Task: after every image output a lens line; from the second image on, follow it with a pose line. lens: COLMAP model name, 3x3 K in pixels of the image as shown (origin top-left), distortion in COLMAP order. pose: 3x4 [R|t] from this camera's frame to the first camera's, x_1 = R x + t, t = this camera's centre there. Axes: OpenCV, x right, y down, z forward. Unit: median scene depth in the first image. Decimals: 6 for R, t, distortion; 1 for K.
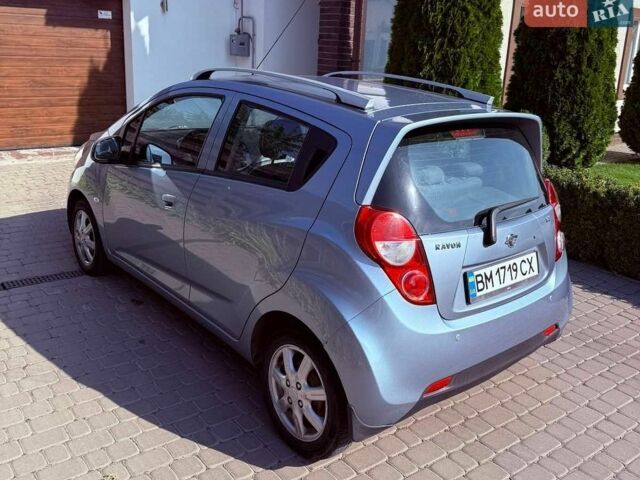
lens RADIAL K [[571.5, 0, 320.0], [0, 571.5, 240.0], [0, 0, 1]] dist [0.095163, -0.201482]
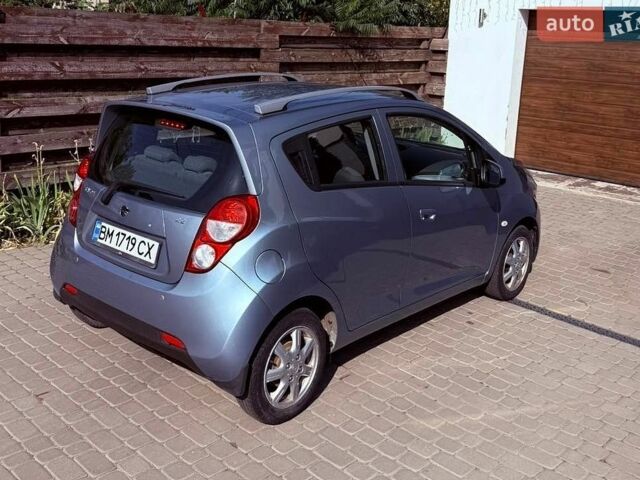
lens RADIAL K [[693.8, 0, 234.7], [0, 693.8, 240.1], [0, 0, 1]] dist [-0.081852, -0.015846]
pose [[0.069422, 0.231446, -0.970368, 1.582133], [-0.328012, 0.923925, 0.196902, -0.269747], [0.942119, 0.304623, 0.140058, 0.964404]]
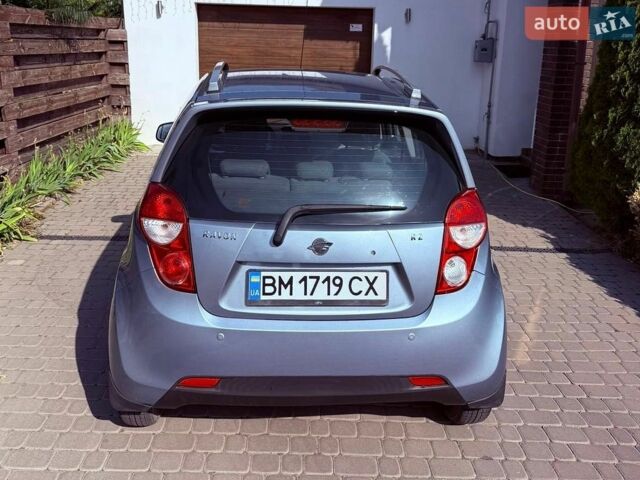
lens RADIAL K [[588.0, 0, 317.4], [0, 588.0, 211.6], [0, 0, 1]] dist [0.108030, -0.222977]
pose [[0.809213, 0.124981, -0.574068, 0.780381], [-0.167788, 0.985579, -0.021945, -0.030438], [0.563047, 0.114080, 0.818513, 0.241881]]
